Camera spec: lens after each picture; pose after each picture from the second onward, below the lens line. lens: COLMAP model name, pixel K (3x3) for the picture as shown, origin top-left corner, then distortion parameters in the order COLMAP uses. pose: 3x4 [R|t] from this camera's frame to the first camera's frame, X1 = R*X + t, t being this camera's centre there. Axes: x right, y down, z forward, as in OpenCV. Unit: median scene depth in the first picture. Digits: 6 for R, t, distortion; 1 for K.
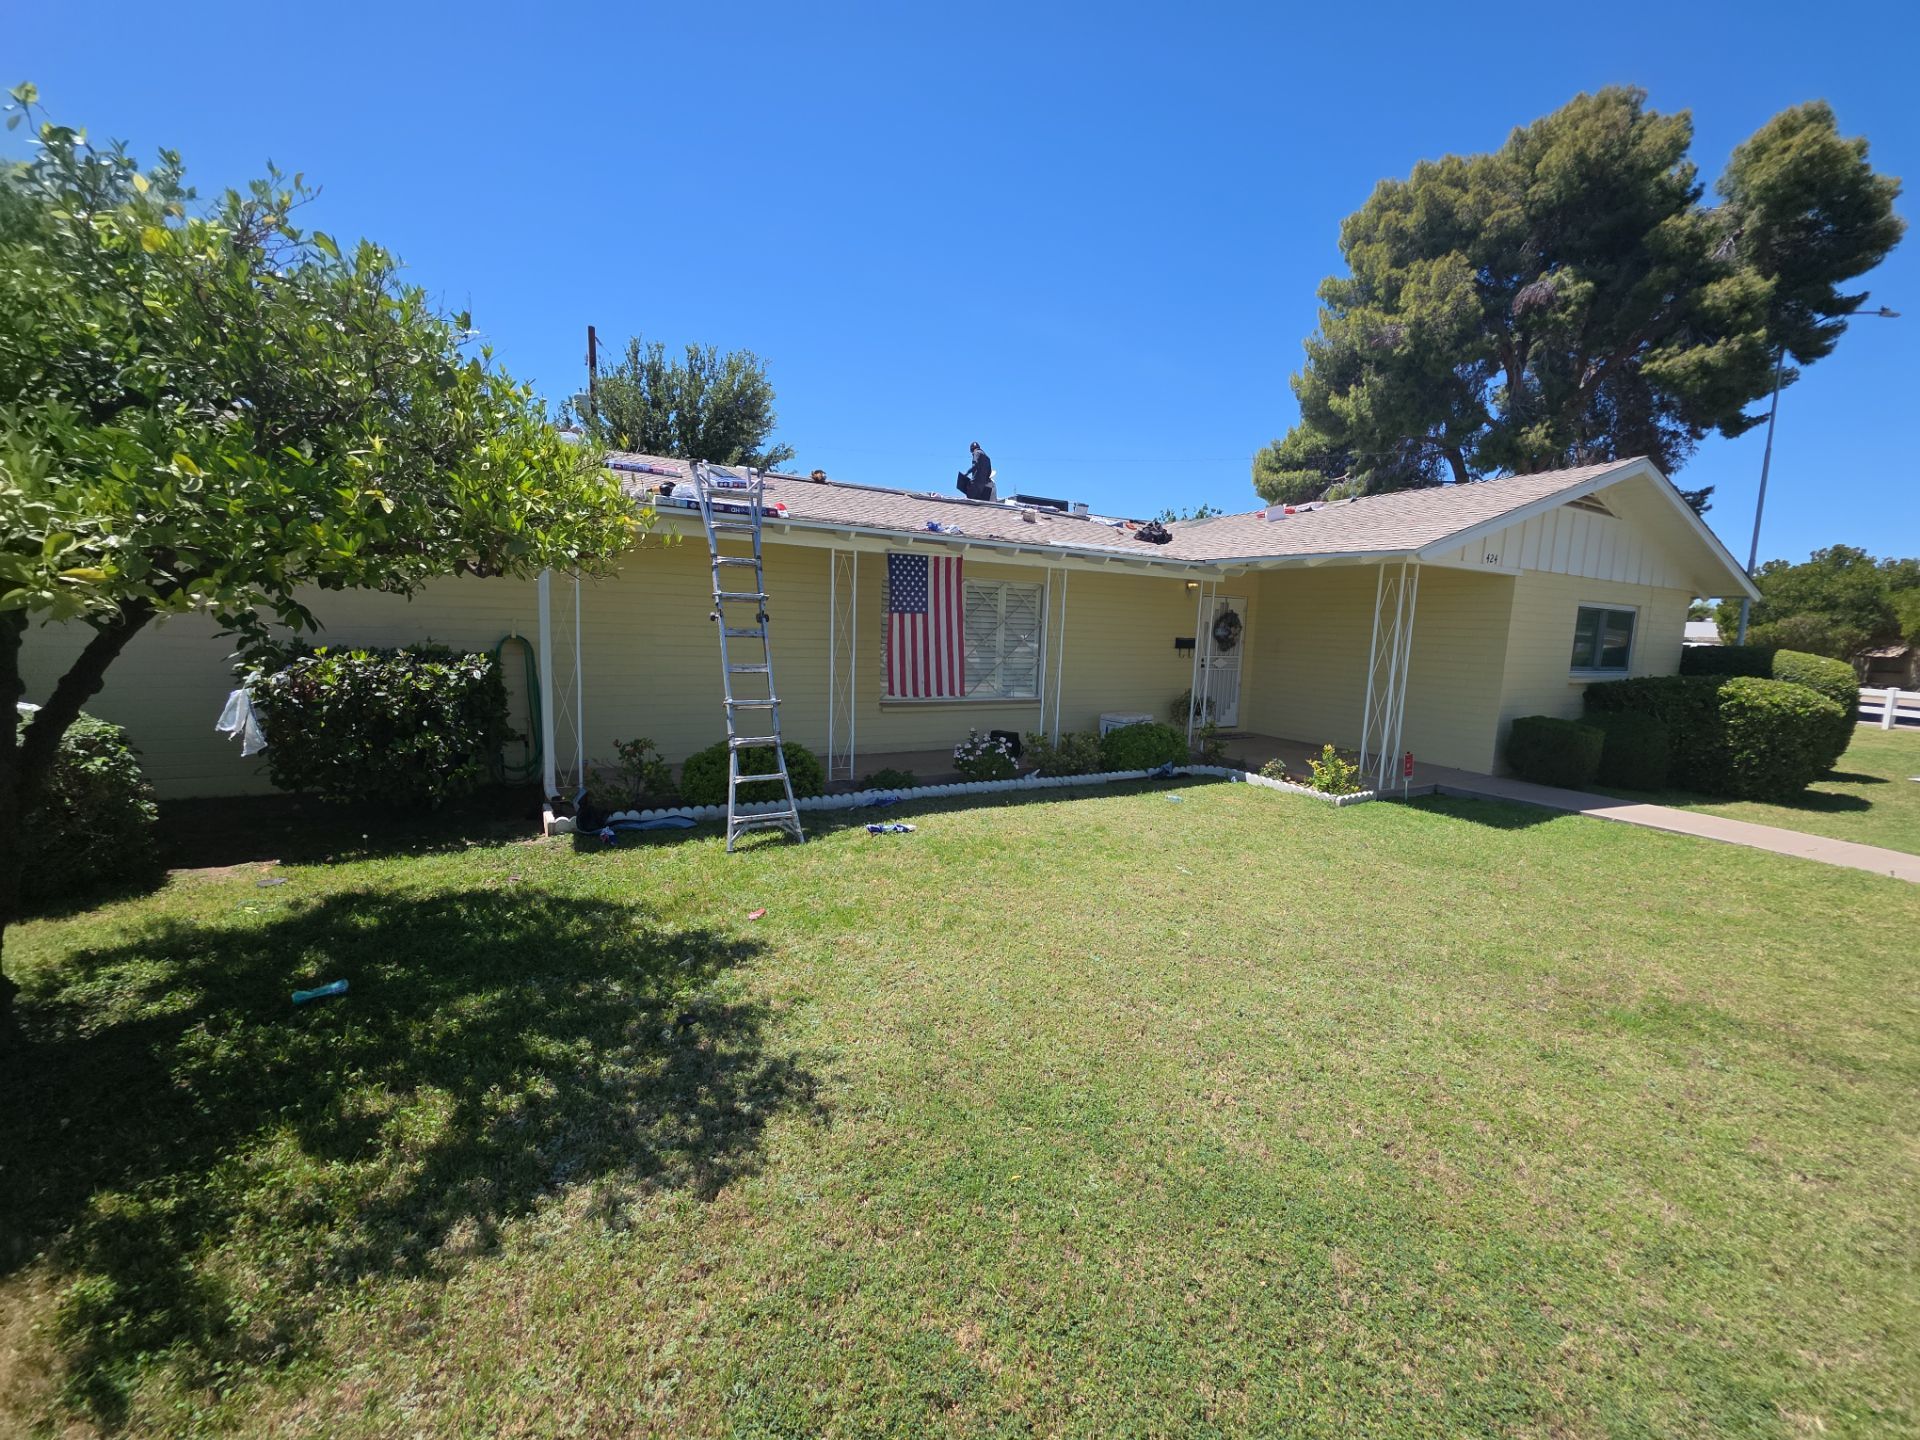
lens RADIAL K [[751.1, 0, 966.7], [0, 751.1, 710.2], [0, 0, 1]] dist [0.019300, -0.008576]
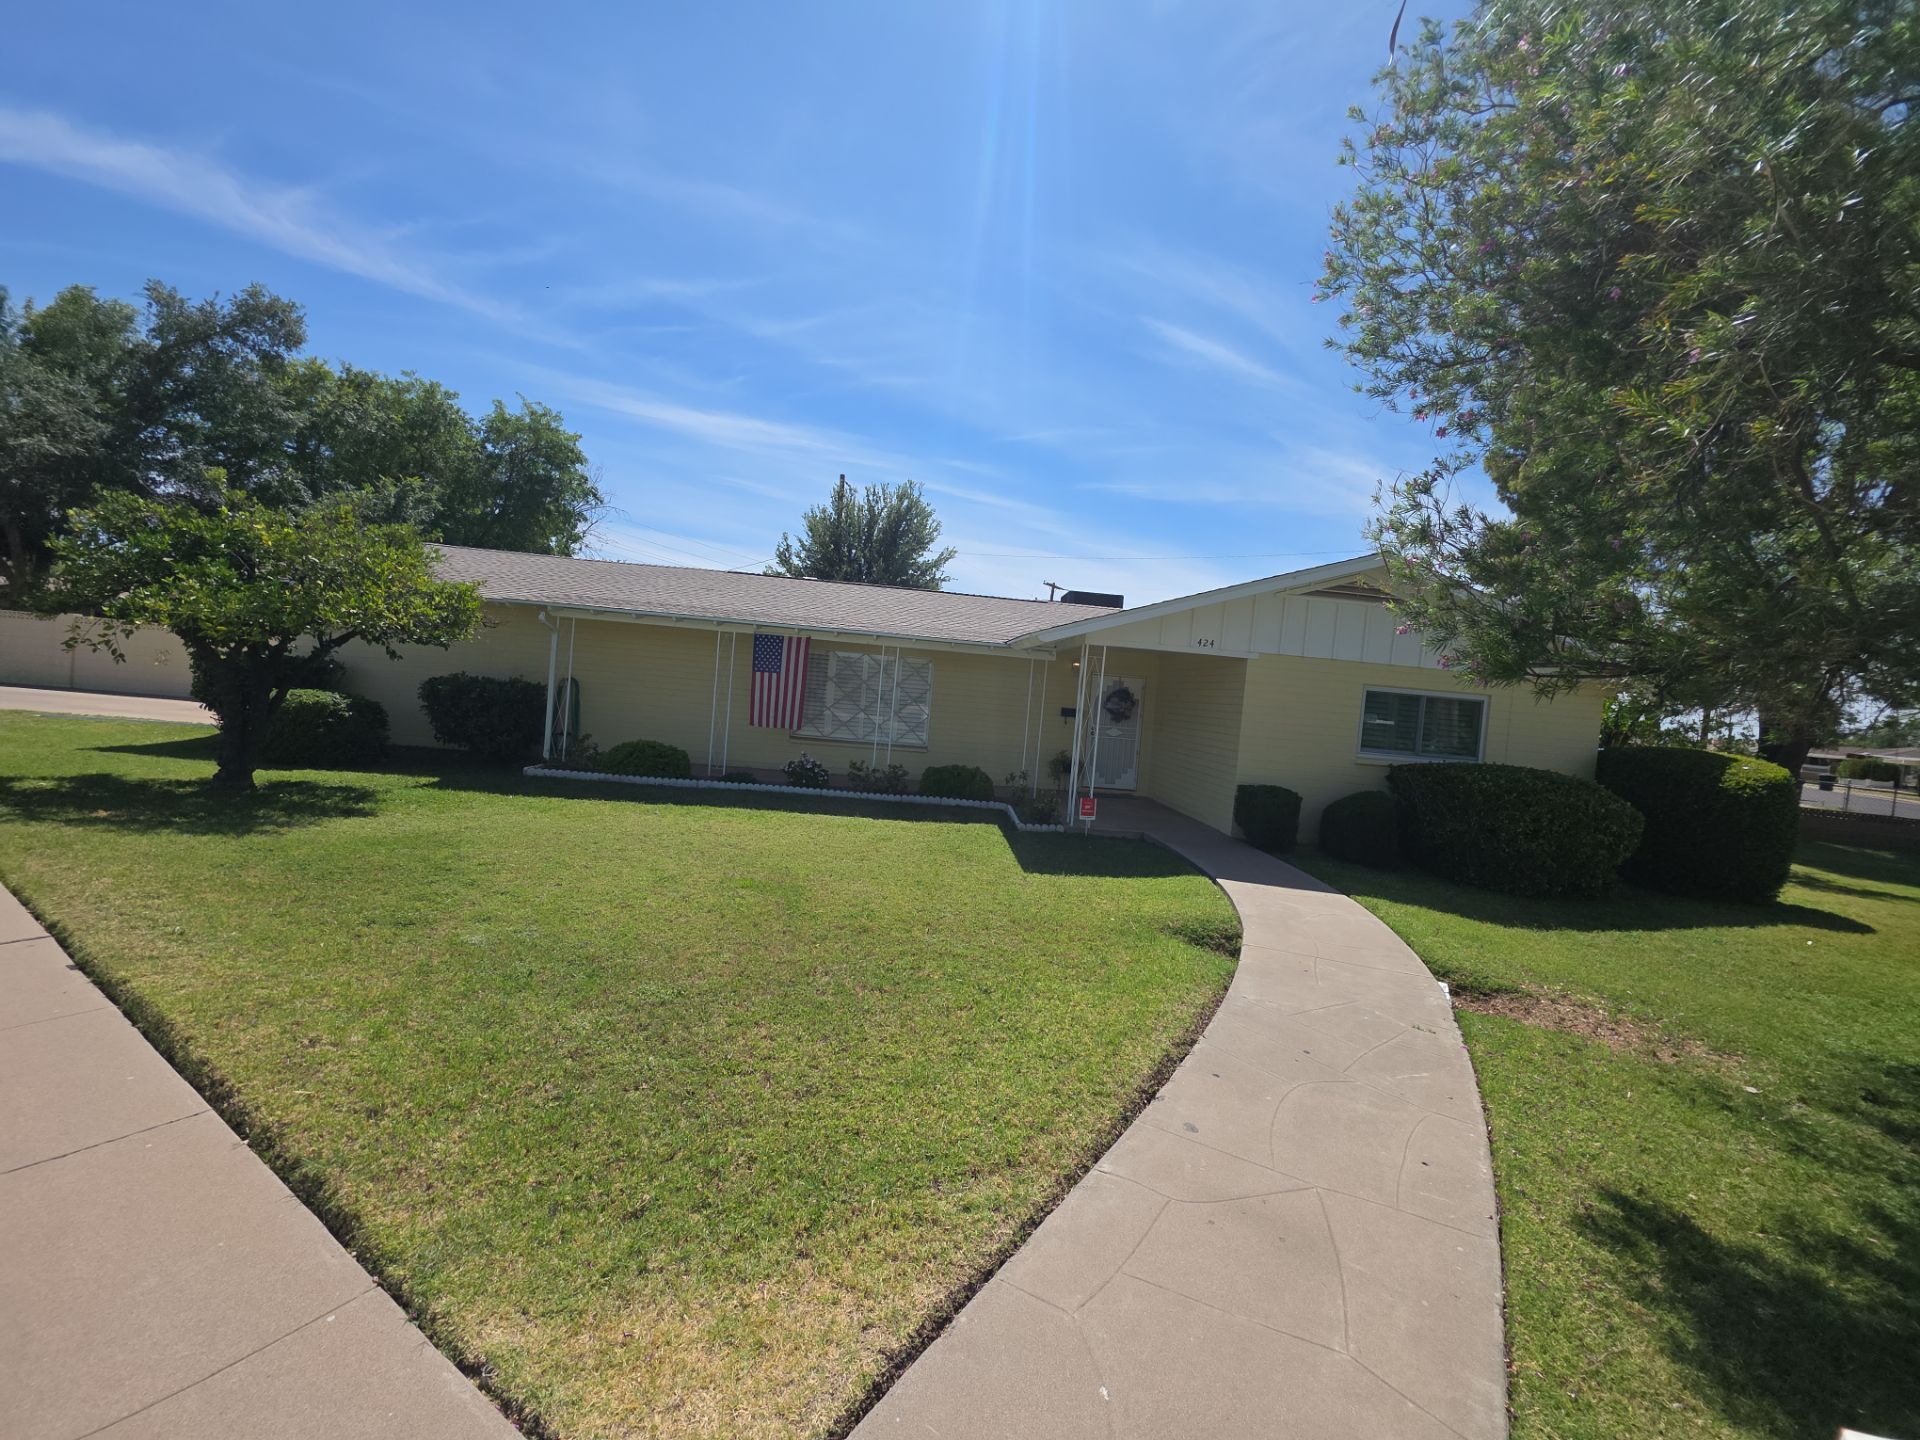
lens RADIAL K [[755.9, 0, 964.7], [0, 755.9, 722.0], [0, 0, 1]] dist [0.013200, -0.007853]
pose [[0.900453, 0.052931, -0.431721, 0.820809], [-0.098484, 0.991601, -0.083837, 0.052319], [0.423657, 0.118009, 0.898103, -0.176424]]
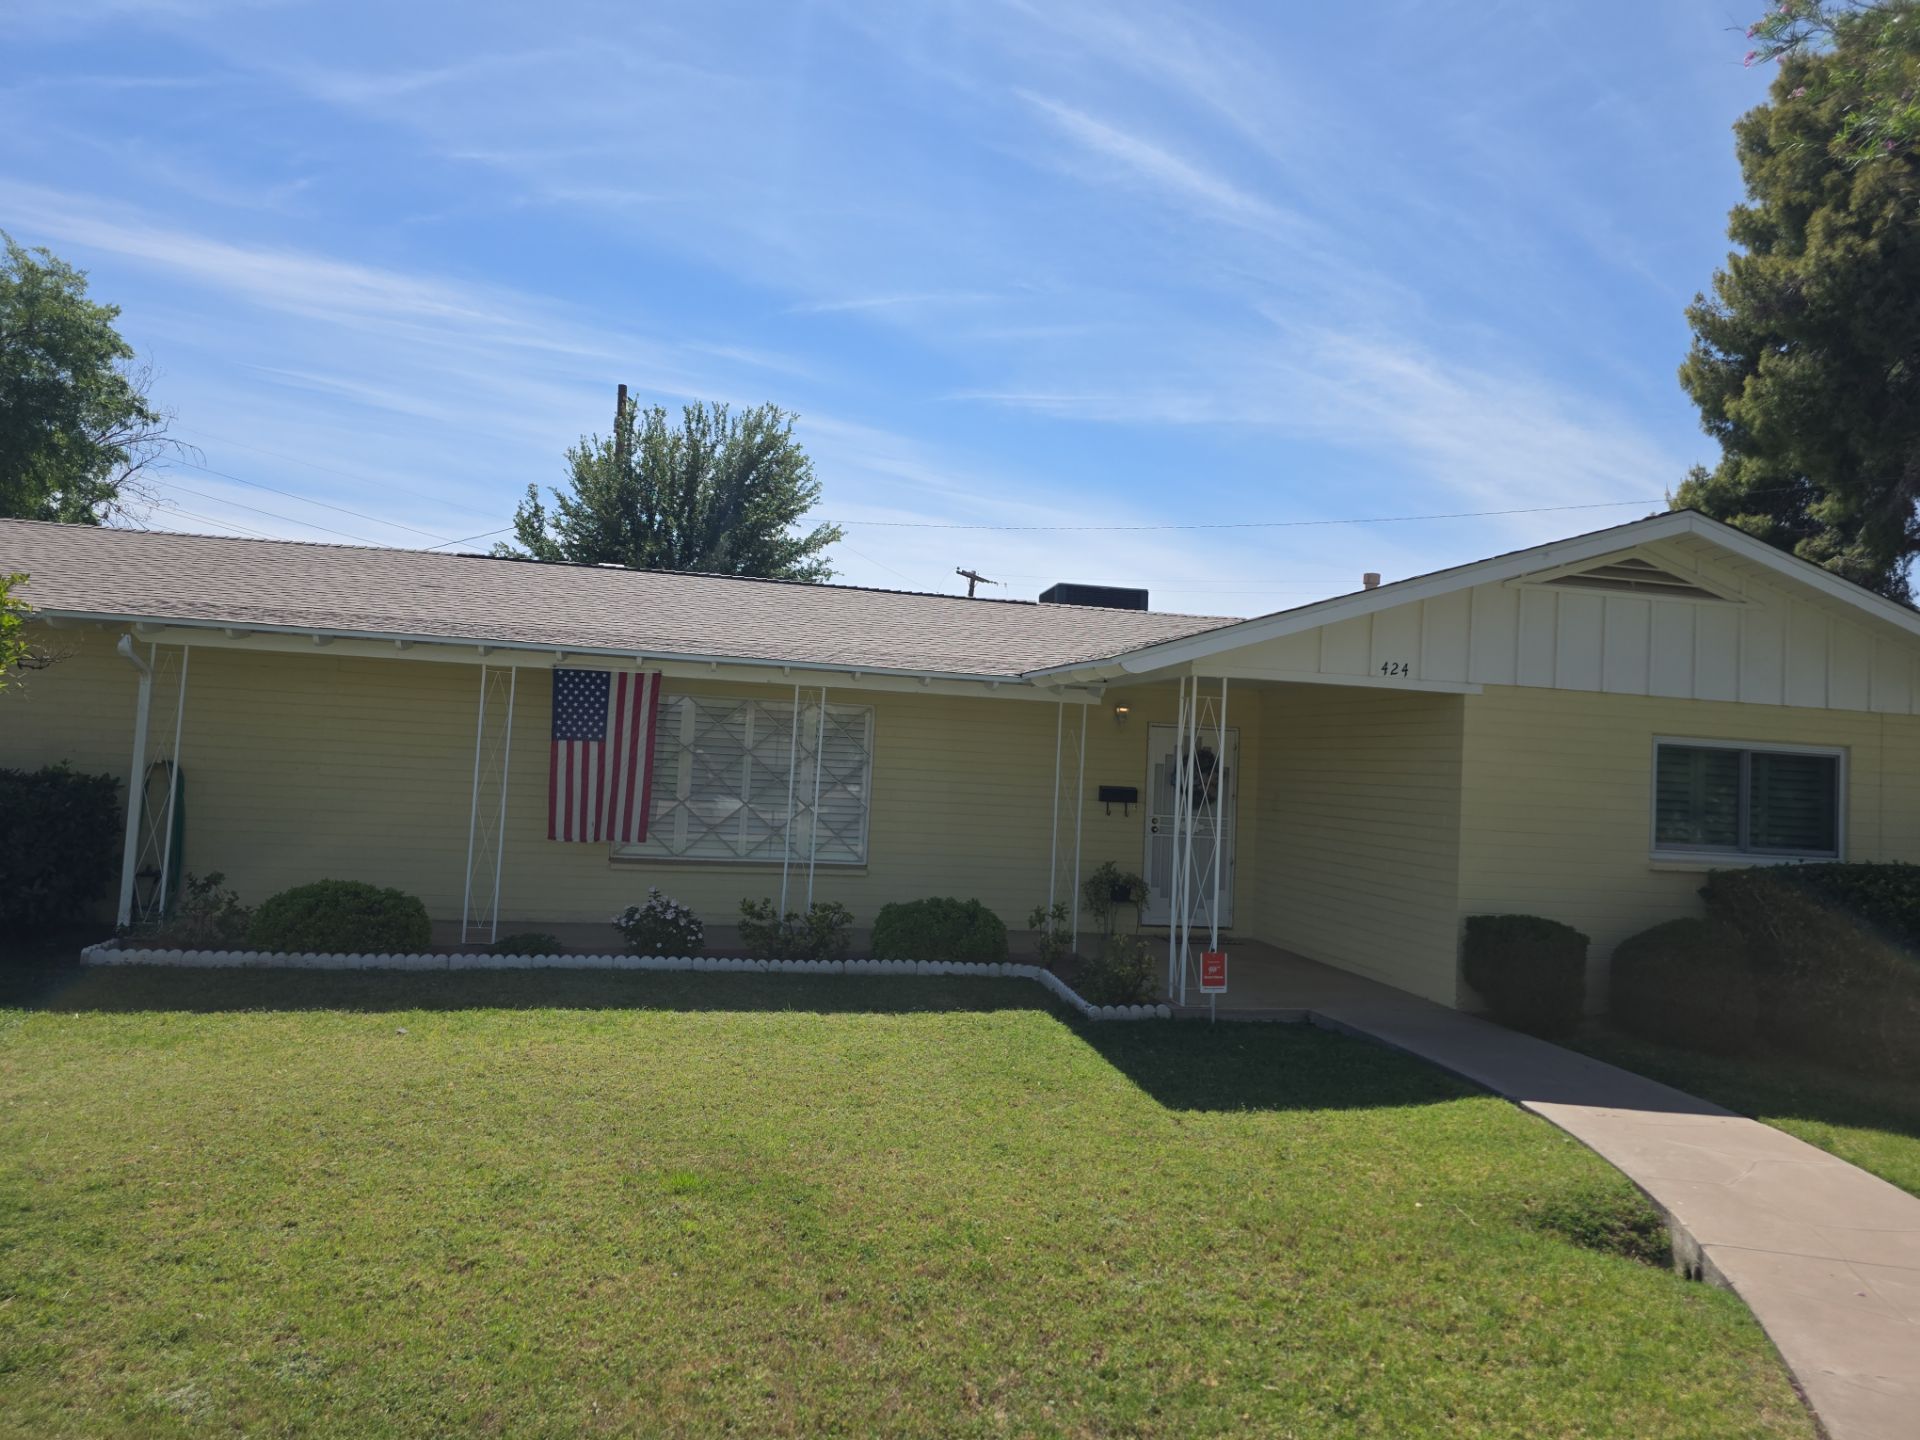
lens RADIAL K [[1269.9, 0, 962.0], [0, 1269.9, 704.9], [0, 0, 1]] dist [0.080061, -0.094995]
pose [[0.952788, -0.003385, -0.303619, 0.633849], [-0.050411, 0.984297, -0.169170, 0.039921], [0.299423, 0.176489, 0.937655, -0.158364]]
